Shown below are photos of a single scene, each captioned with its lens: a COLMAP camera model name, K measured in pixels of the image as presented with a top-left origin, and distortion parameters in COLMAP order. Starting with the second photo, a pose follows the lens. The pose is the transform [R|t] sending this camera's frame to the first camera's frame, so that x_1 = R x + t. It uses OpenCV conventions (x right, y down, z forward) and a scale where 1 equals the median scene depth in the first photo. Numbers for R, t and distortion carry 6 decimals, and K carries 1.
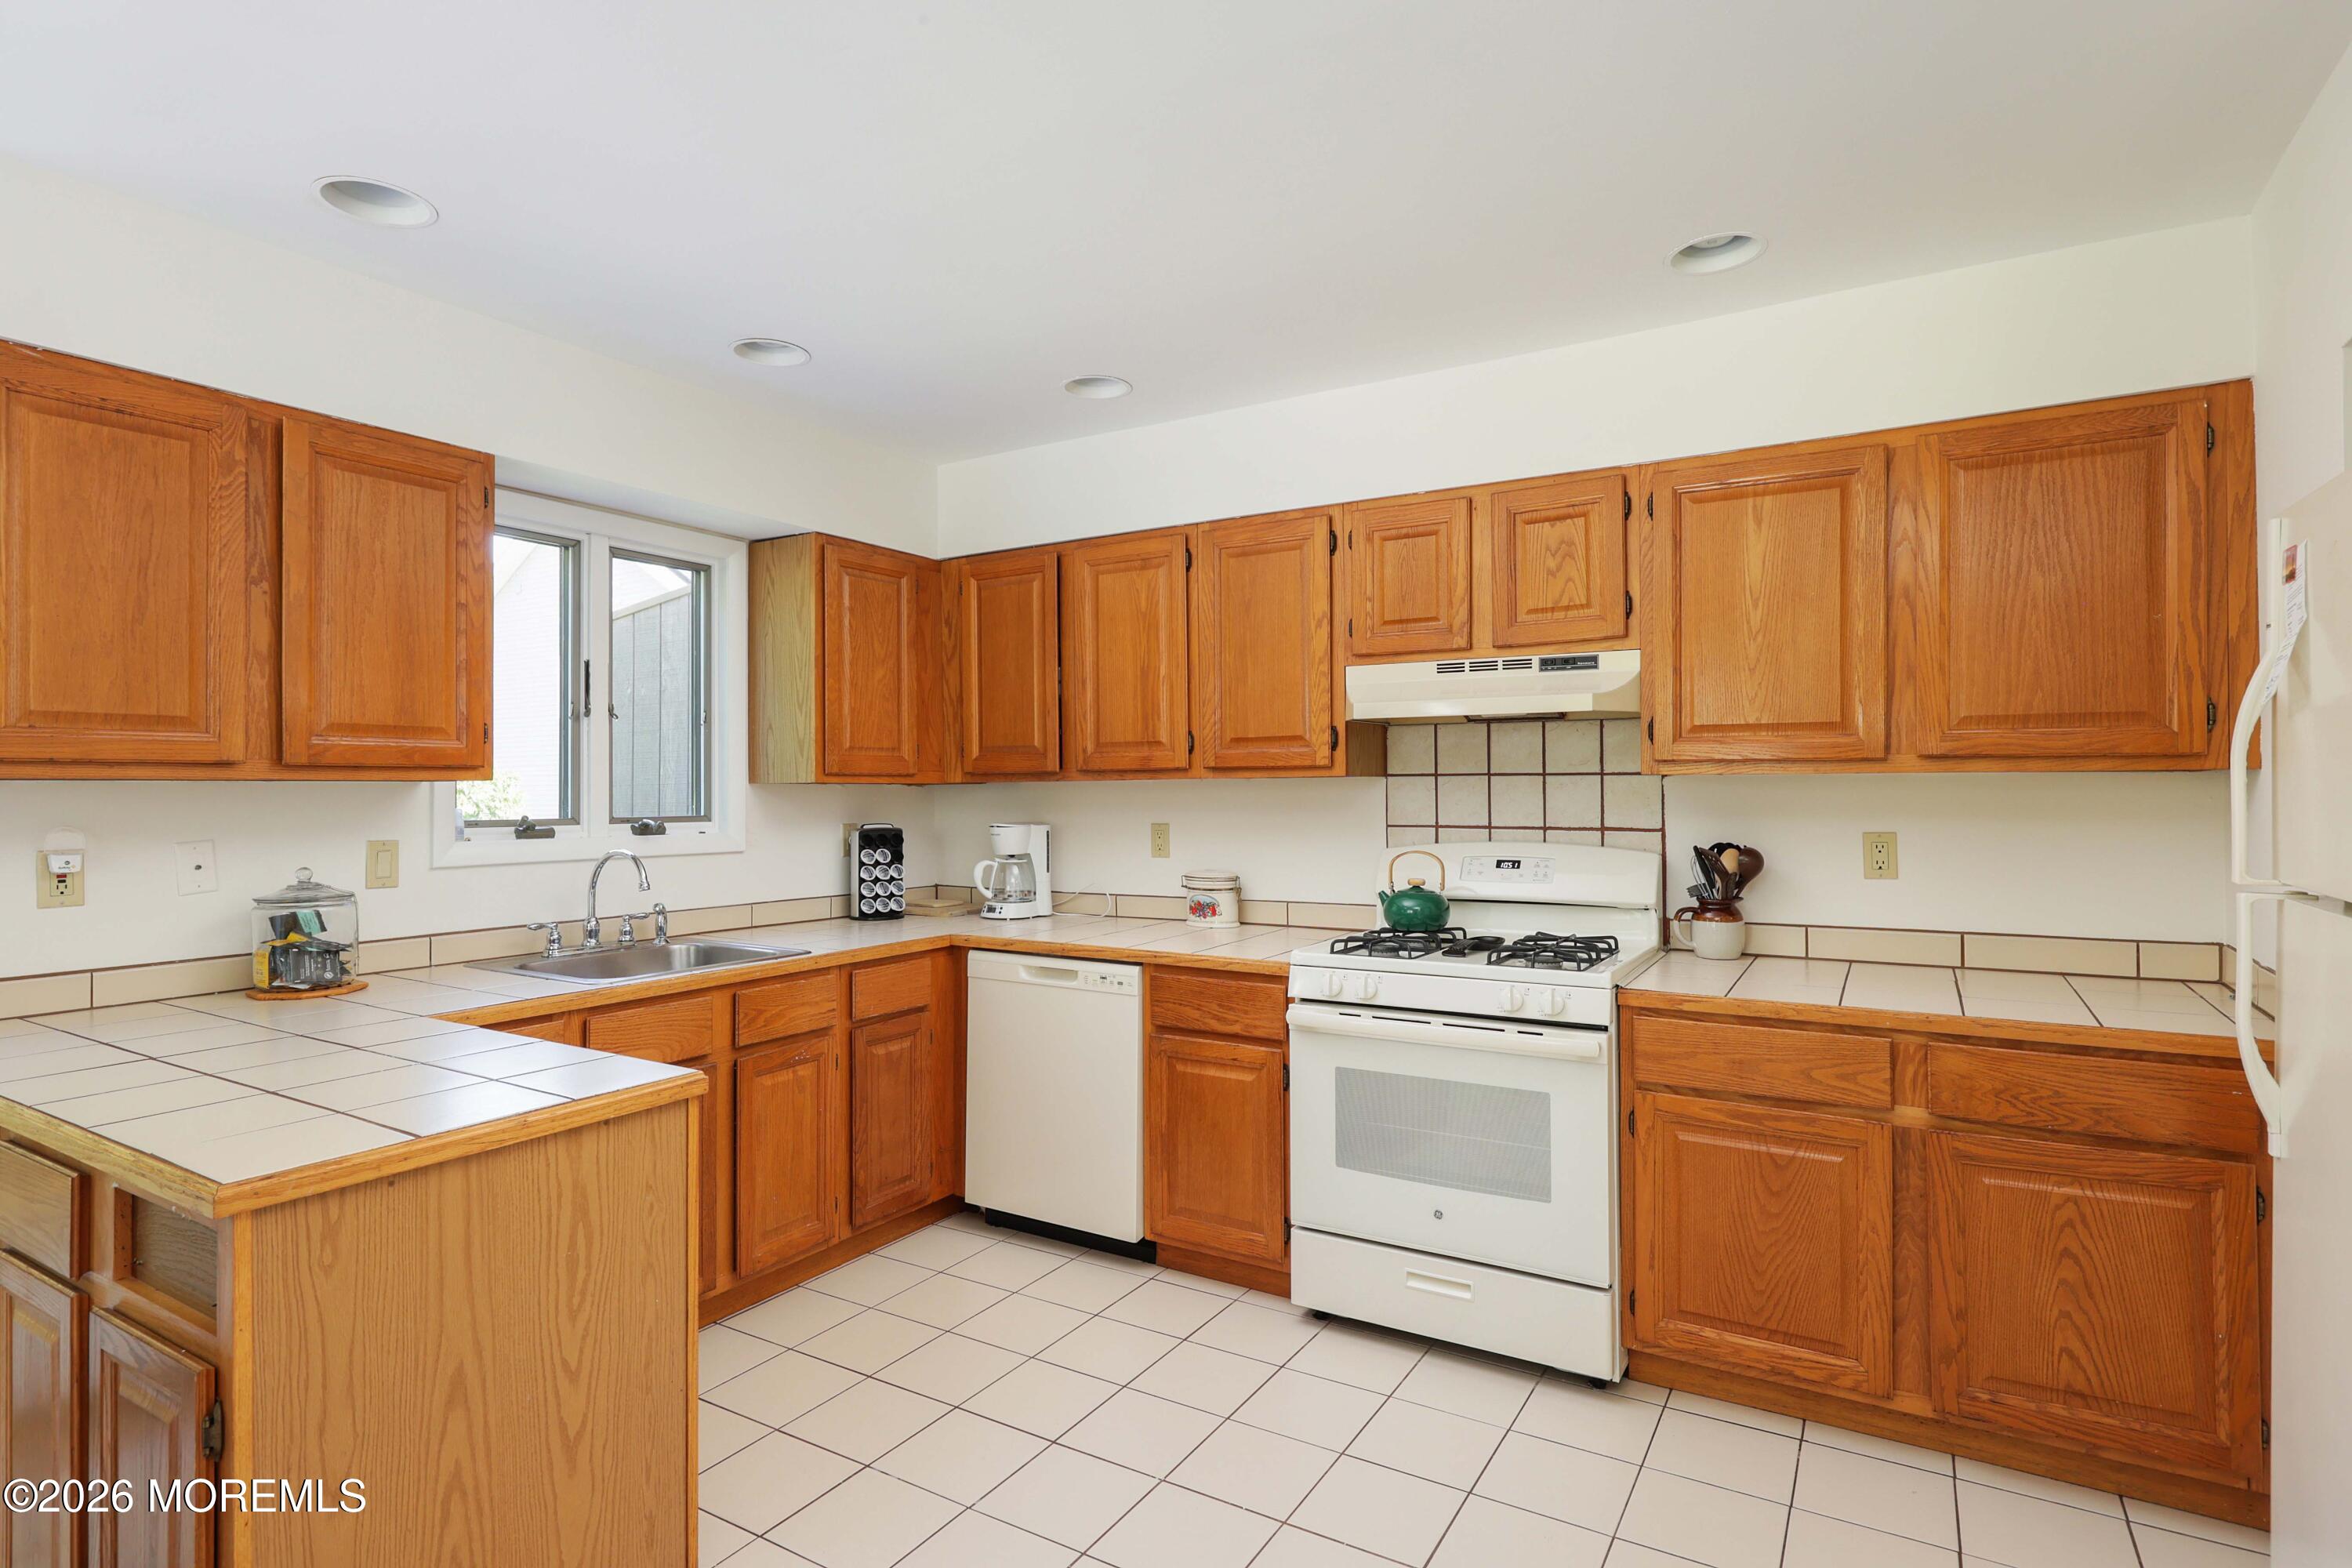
lens RADIAL K [[1159.5, 0, 1201.0], [0, 1159.5, 769.5], [0, 0, 1]] dist [-0.001839, -0.000120]
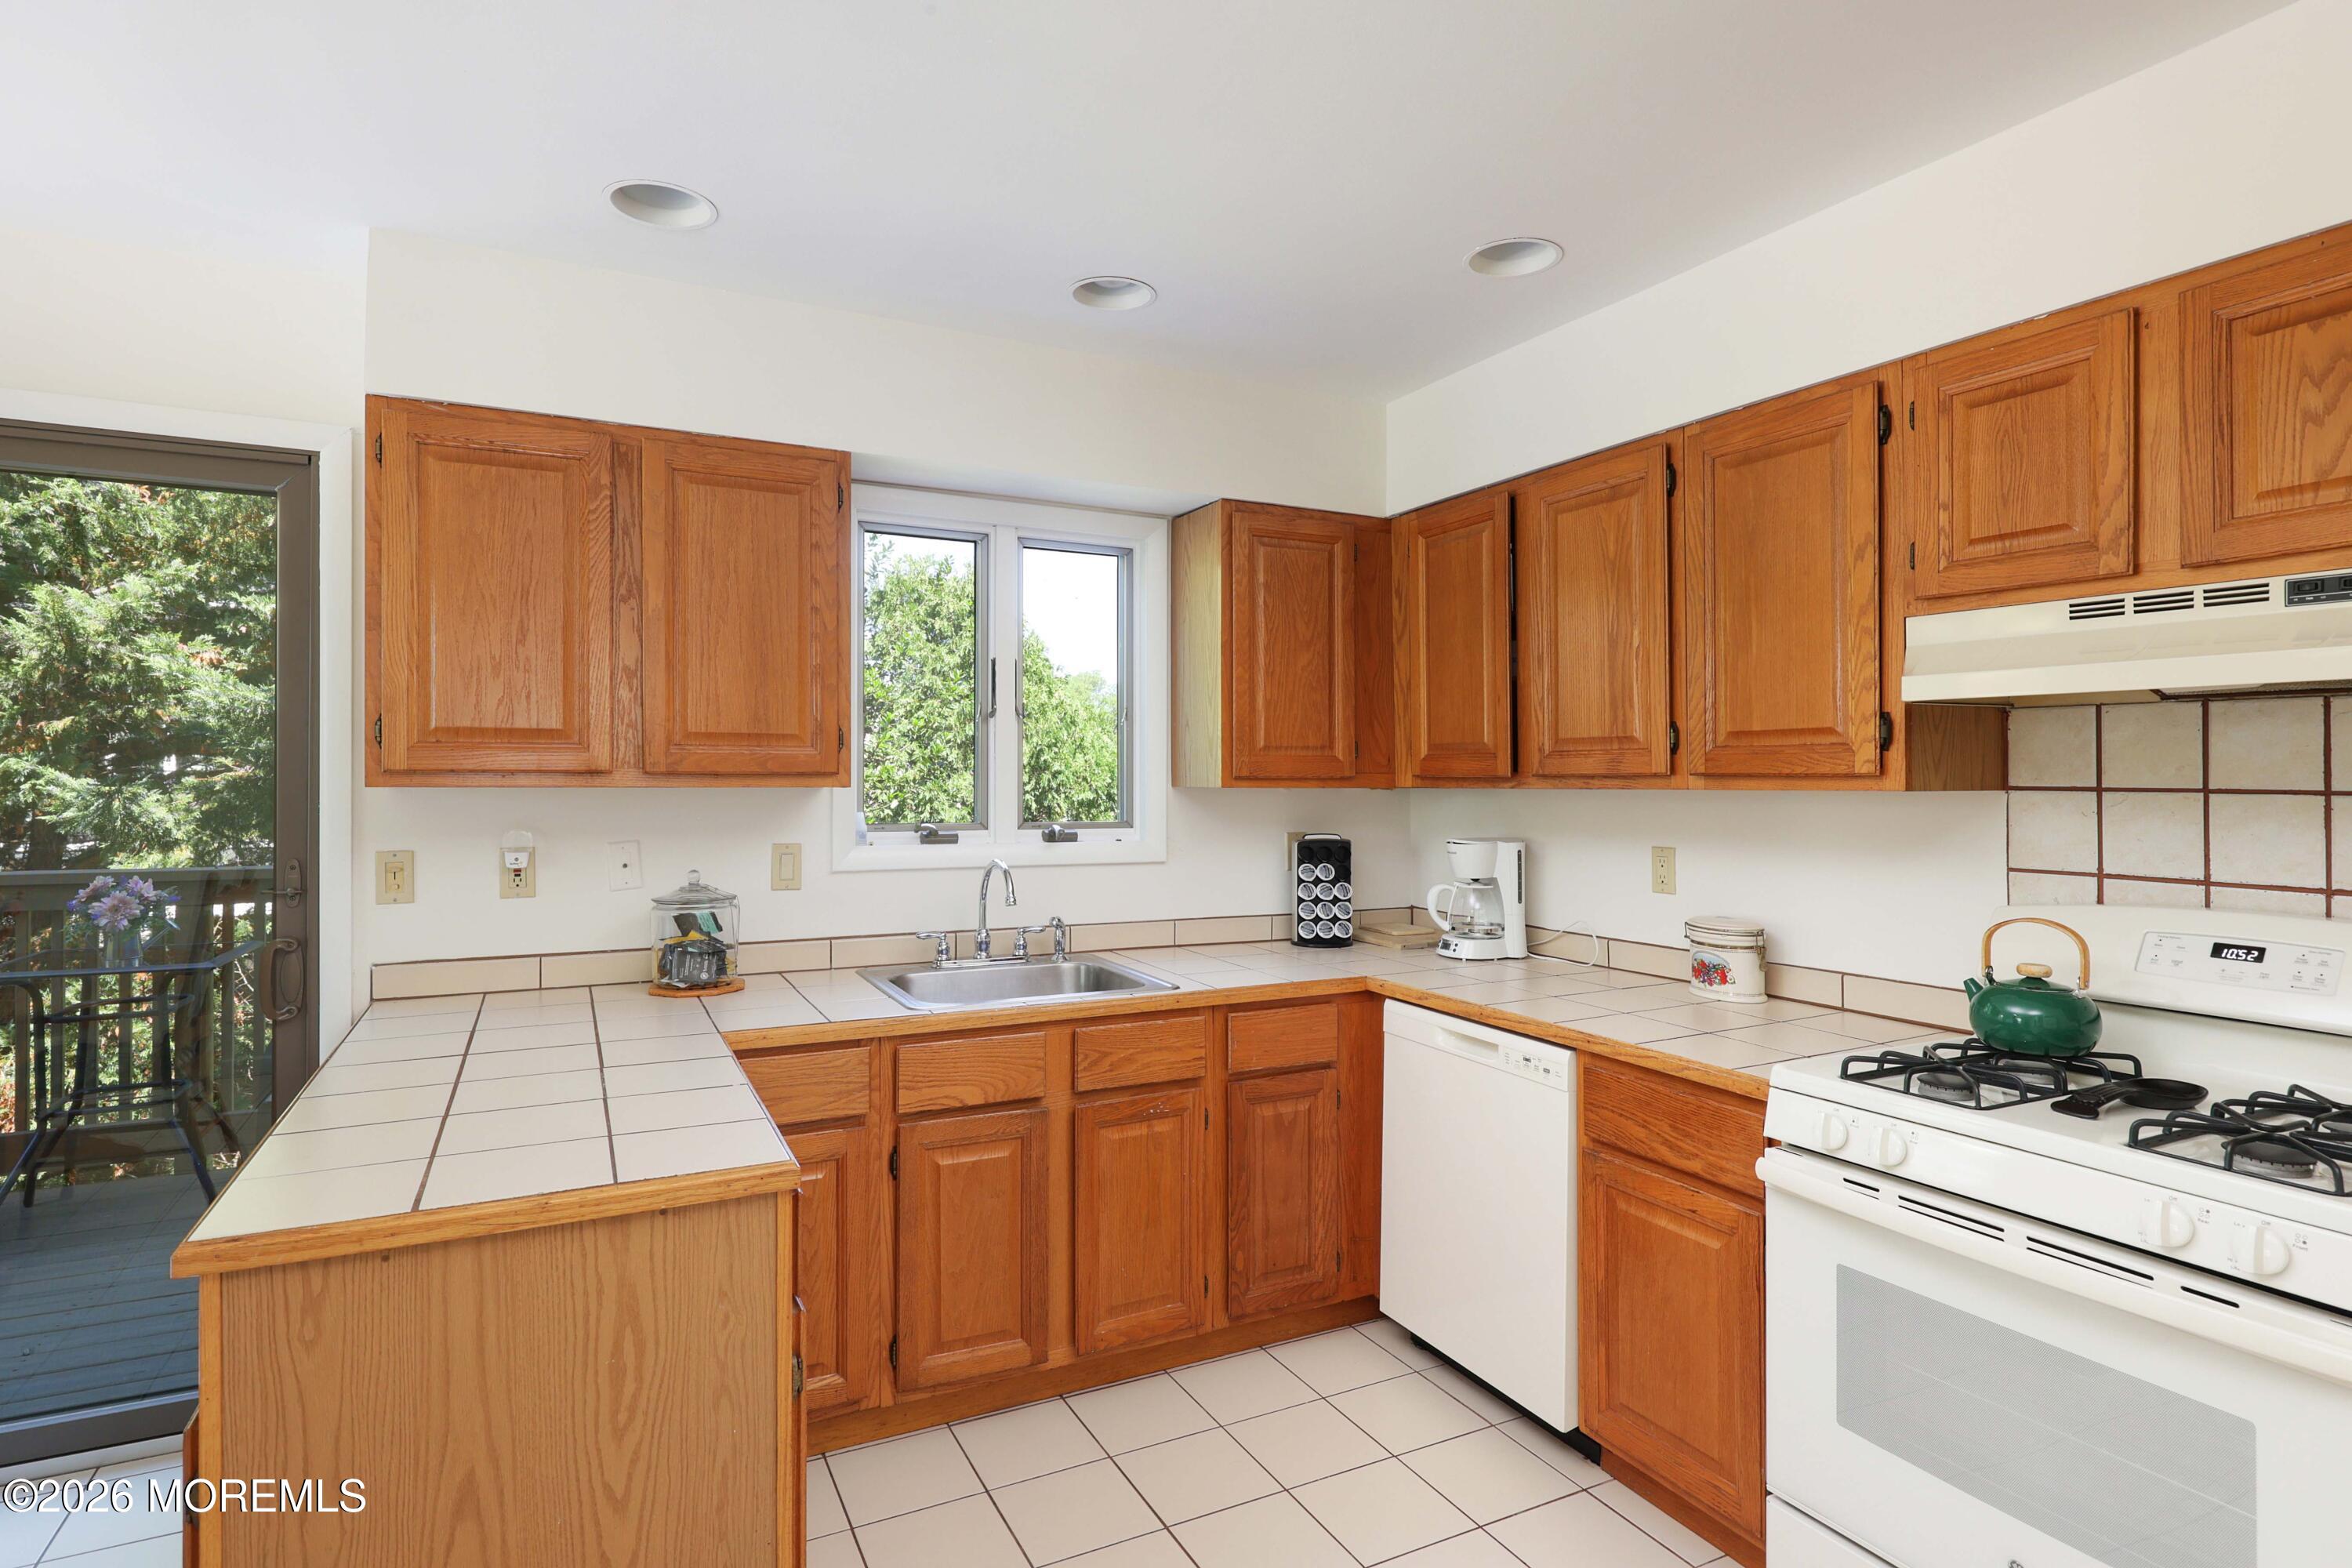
lens RADIAL K [[1210.8, 0, 1214.5], [0, 1210.8, 763.8], [0, 0, 1]] dist [-0.002102, 0.000005]
pose [[0.850942, 0.003414, -0.525249, 0.165408], [0.000493, 0.999973, 0.007299, -0.015790], [0.525259, -0.006470, 0.850918, 0.265341]]
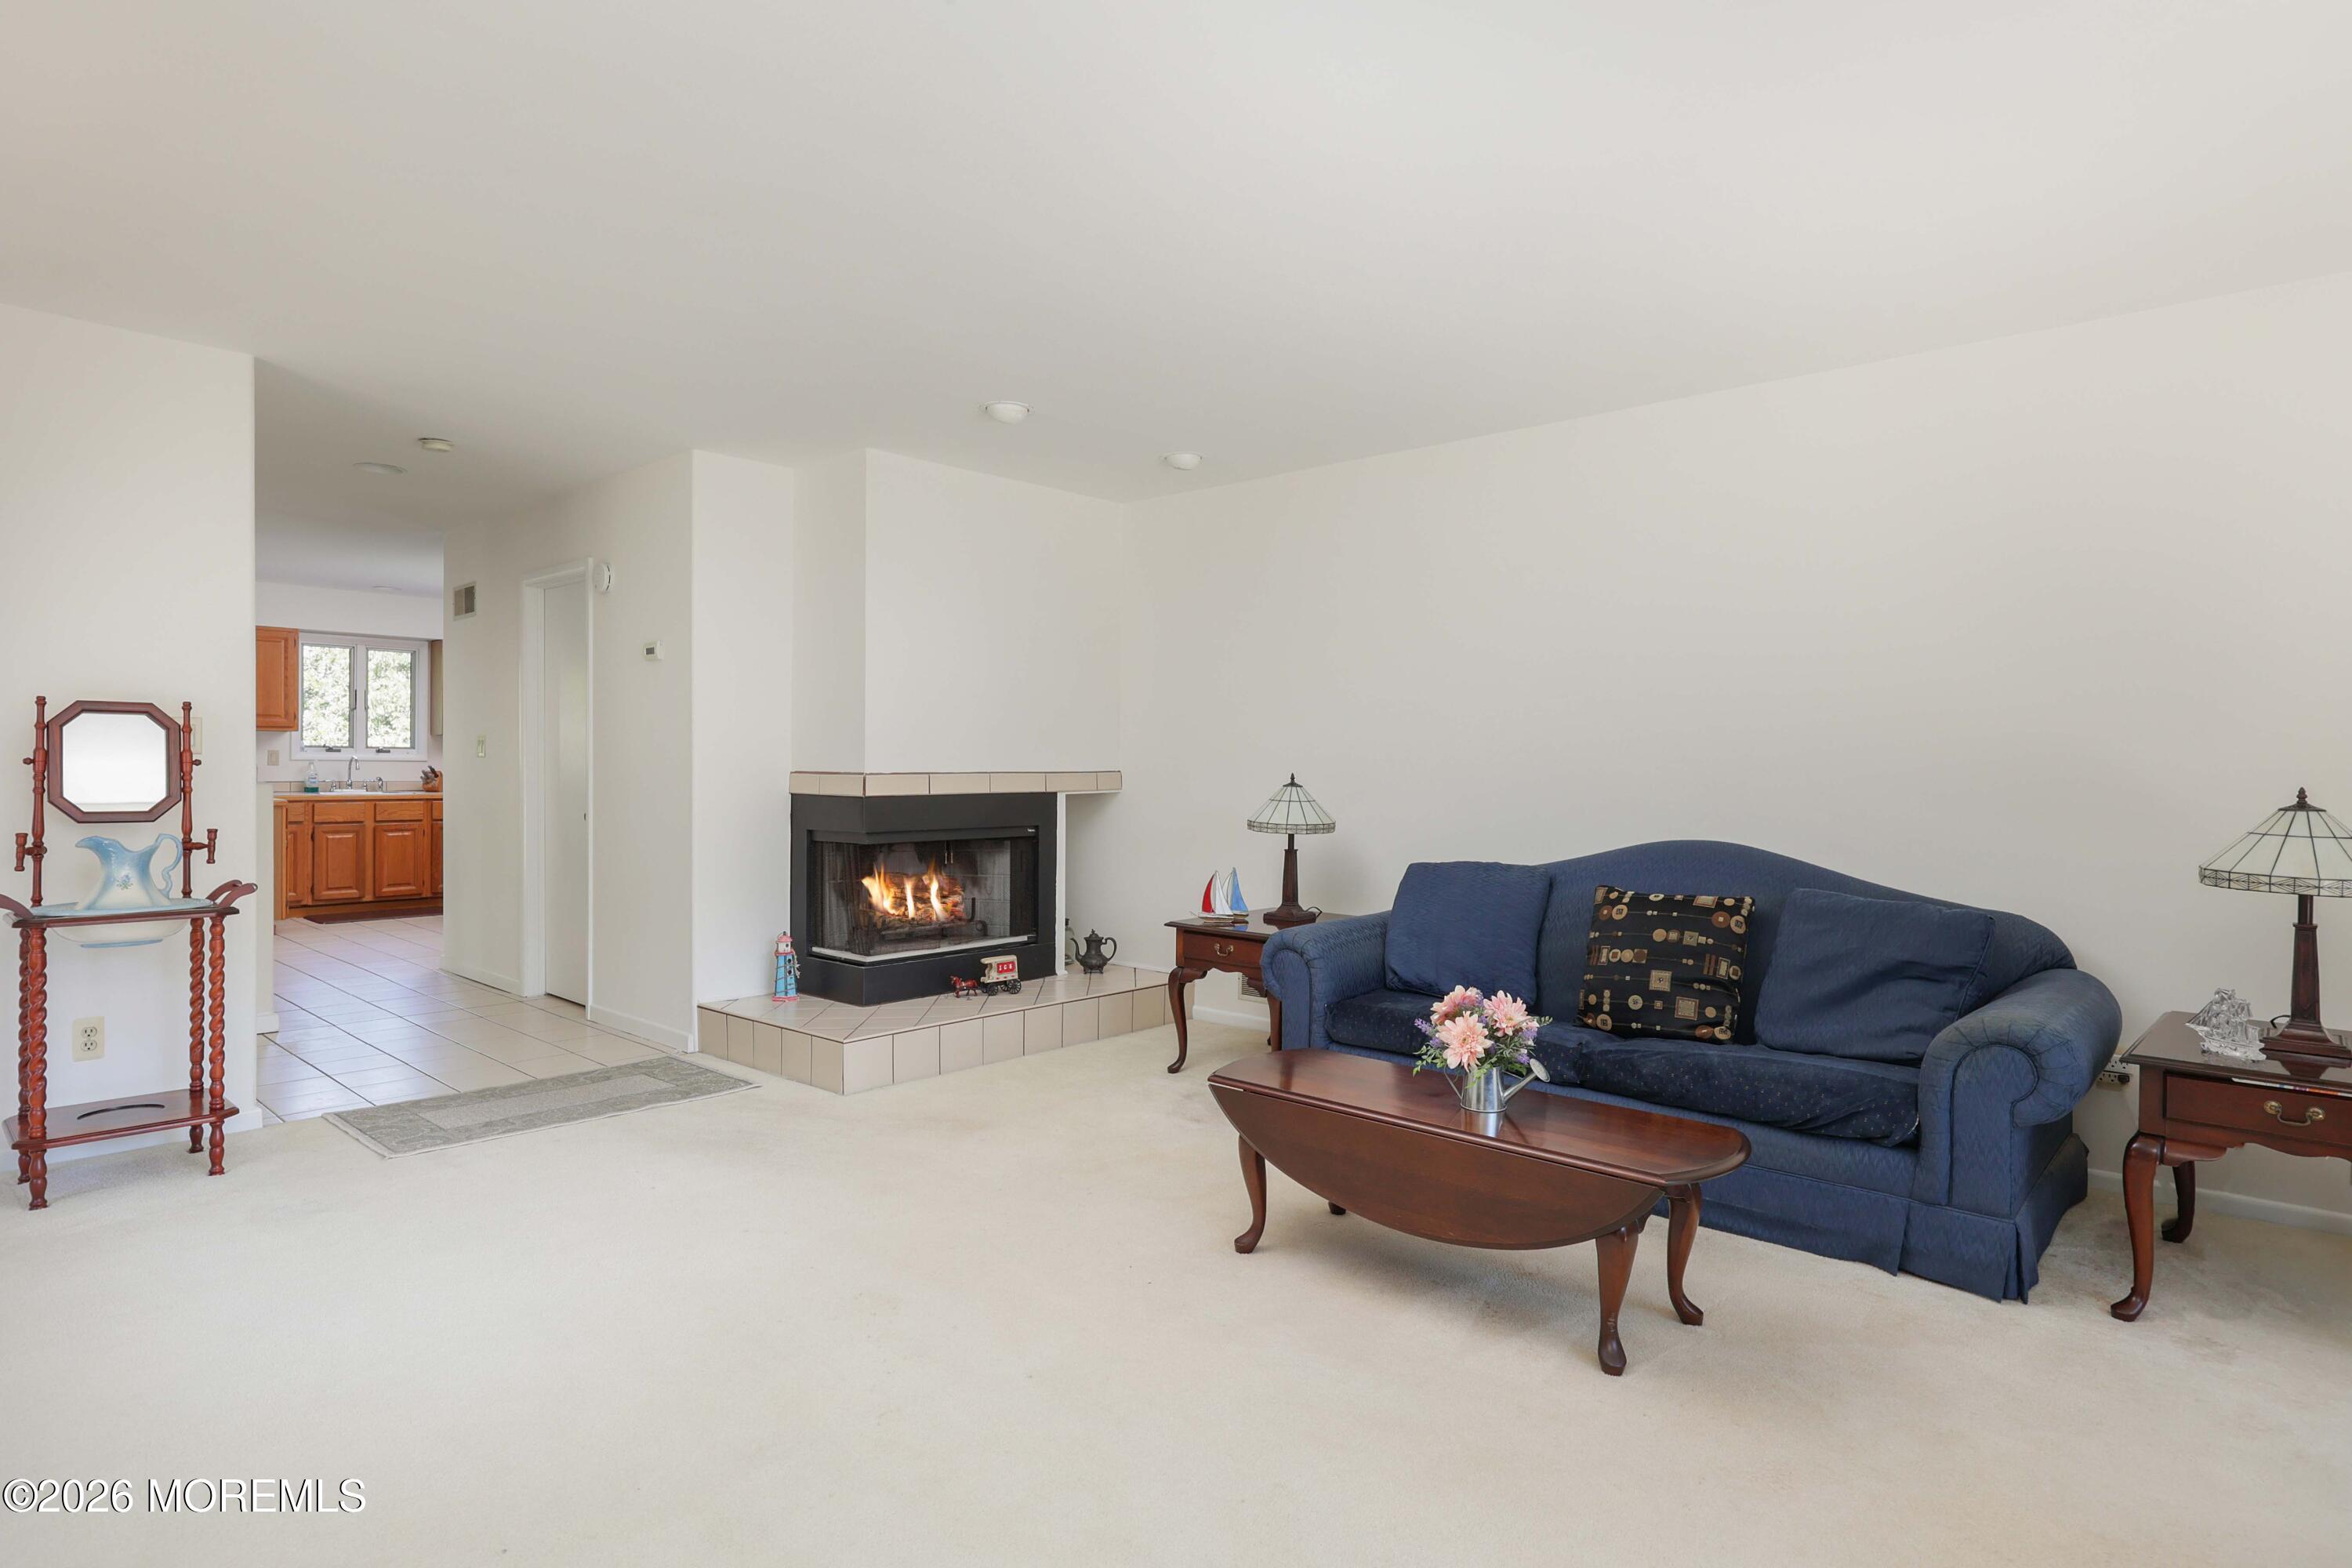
lens RADIAL K [[1210.8, 0, 1214.5], [0, 1210.8, 763.8], [0, 0, 1]] dist [-0.002102, 0.000005]
pose [[0.982409, 0.009196, -0.186517, 2.228715], [-0.006161, 0.999839, 0.016845, 0.025104], [0.186642, -0.015400, 0.982307, -1.606955]]
